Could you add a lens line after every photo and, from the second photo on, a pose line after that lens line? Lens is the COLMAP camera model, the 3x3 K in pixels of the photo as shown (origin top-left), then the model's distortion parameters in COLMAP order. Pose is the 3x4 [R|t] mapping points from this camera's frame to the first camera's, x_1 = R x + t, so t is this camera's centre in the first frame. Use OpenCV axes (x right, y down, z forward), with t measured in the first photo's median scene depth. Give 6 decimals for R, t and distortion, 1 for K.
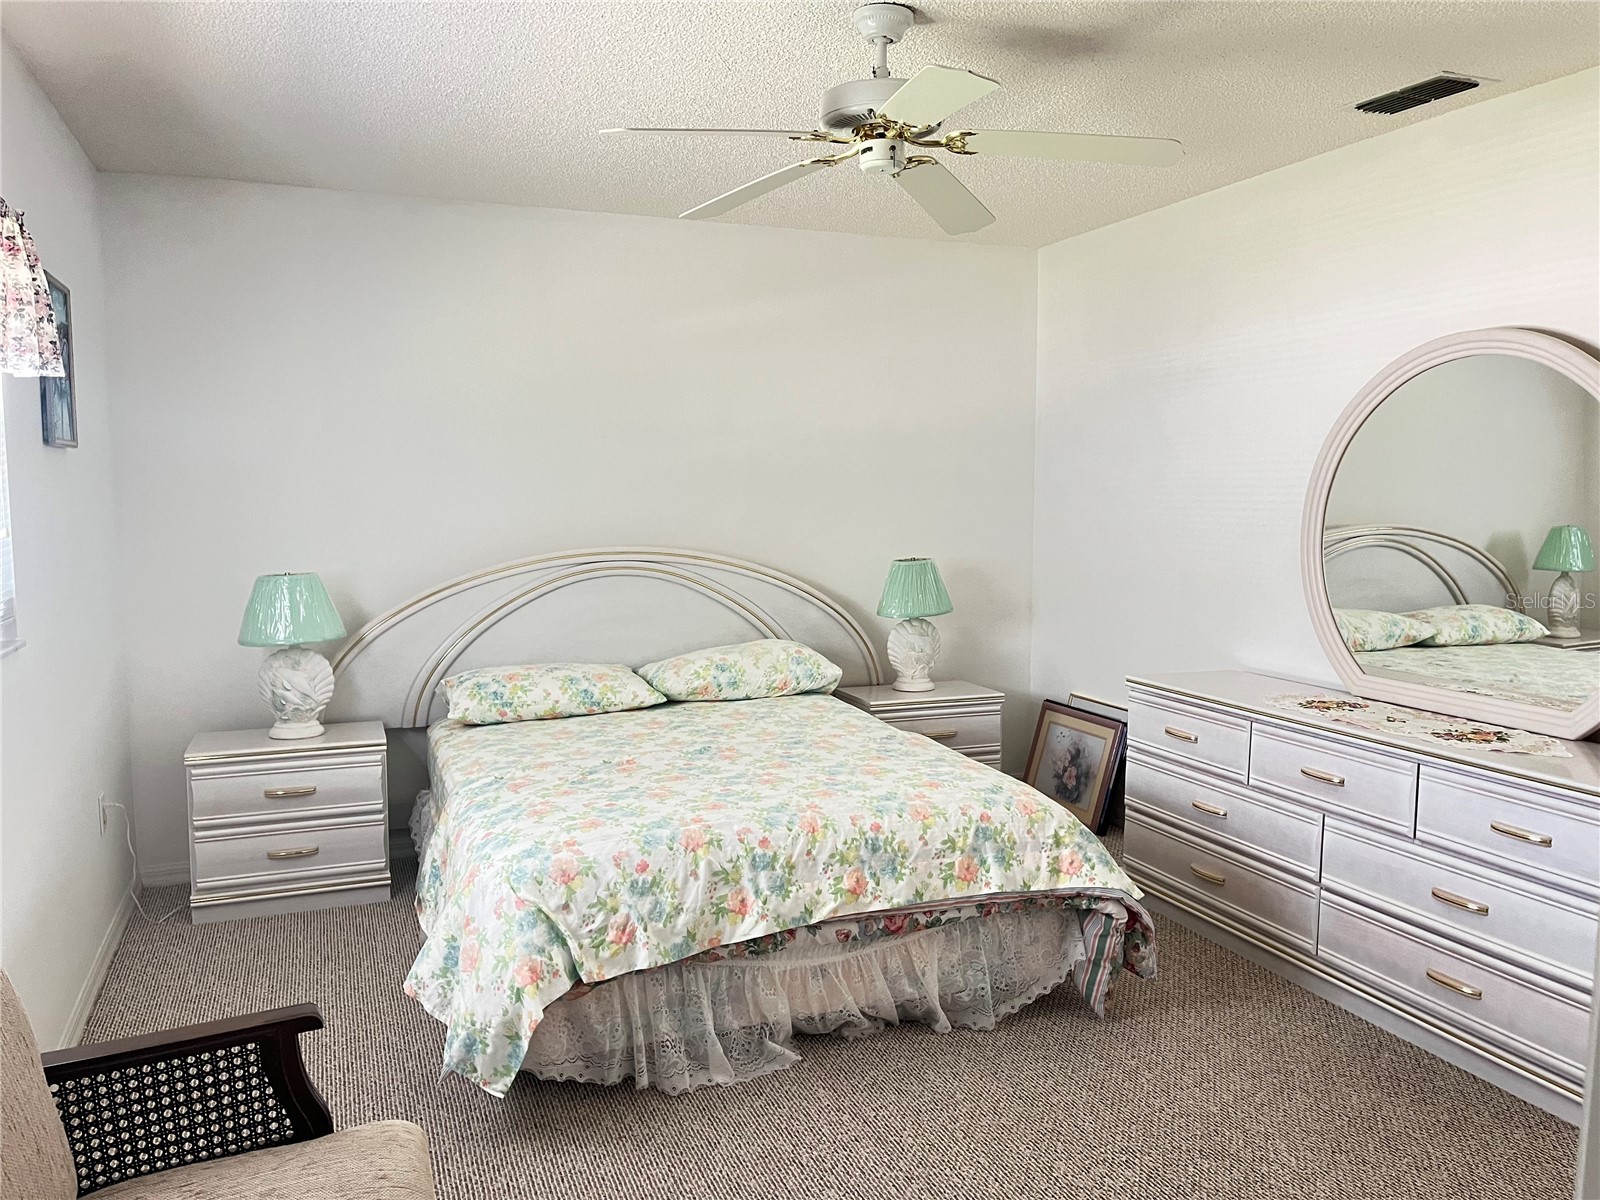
lens RADIAL K [[1227.5, 0, 800.3], [0, 1227.5, 603.7], [0, 0, 1]] dist [0.068801, -0.098442]
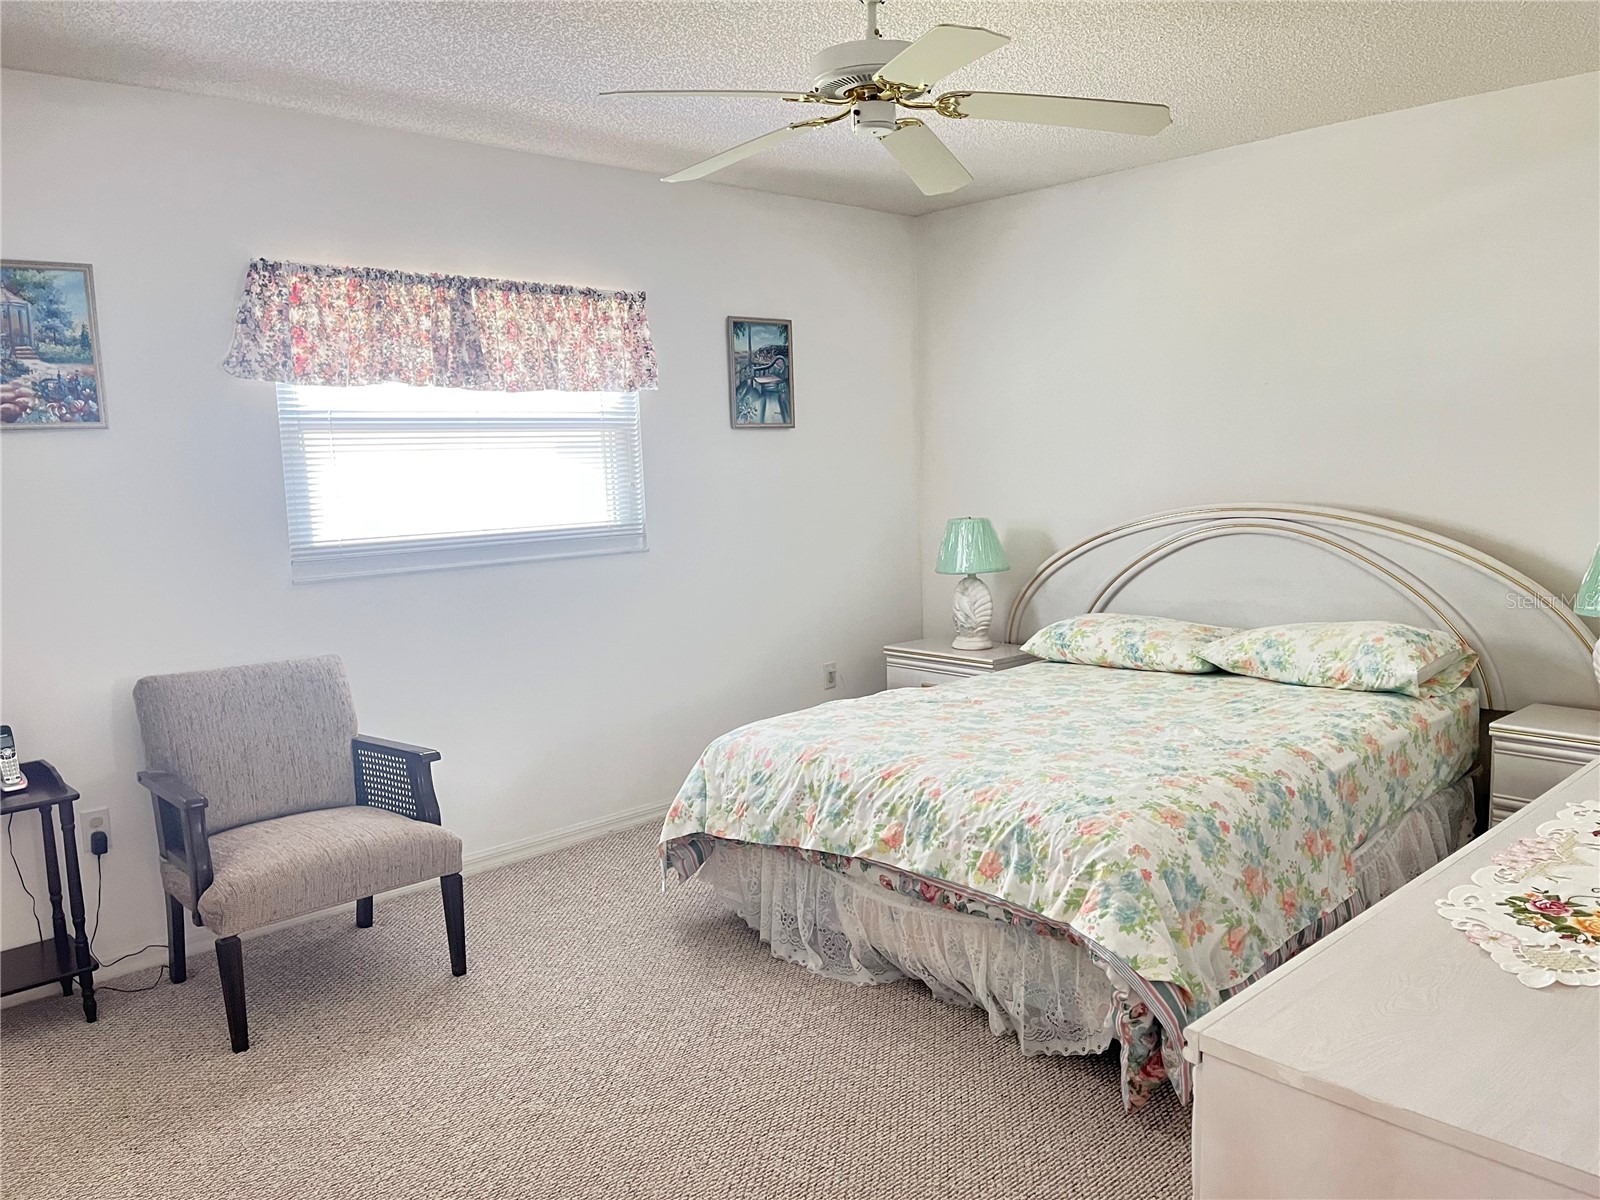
lens RADIAL K [[1227.5, 0, 799.2], [0, 1227.5, 600.1], [0, 0, 1]] dist [0.068801, -0.098442]
pose [[0.355109, 0.100229, -0.929436, 0.916658], [-0.057229, 0.994702, 0.085401, -0.050263], [0.933071, 0.022864, 0.358964, 0.533456]]
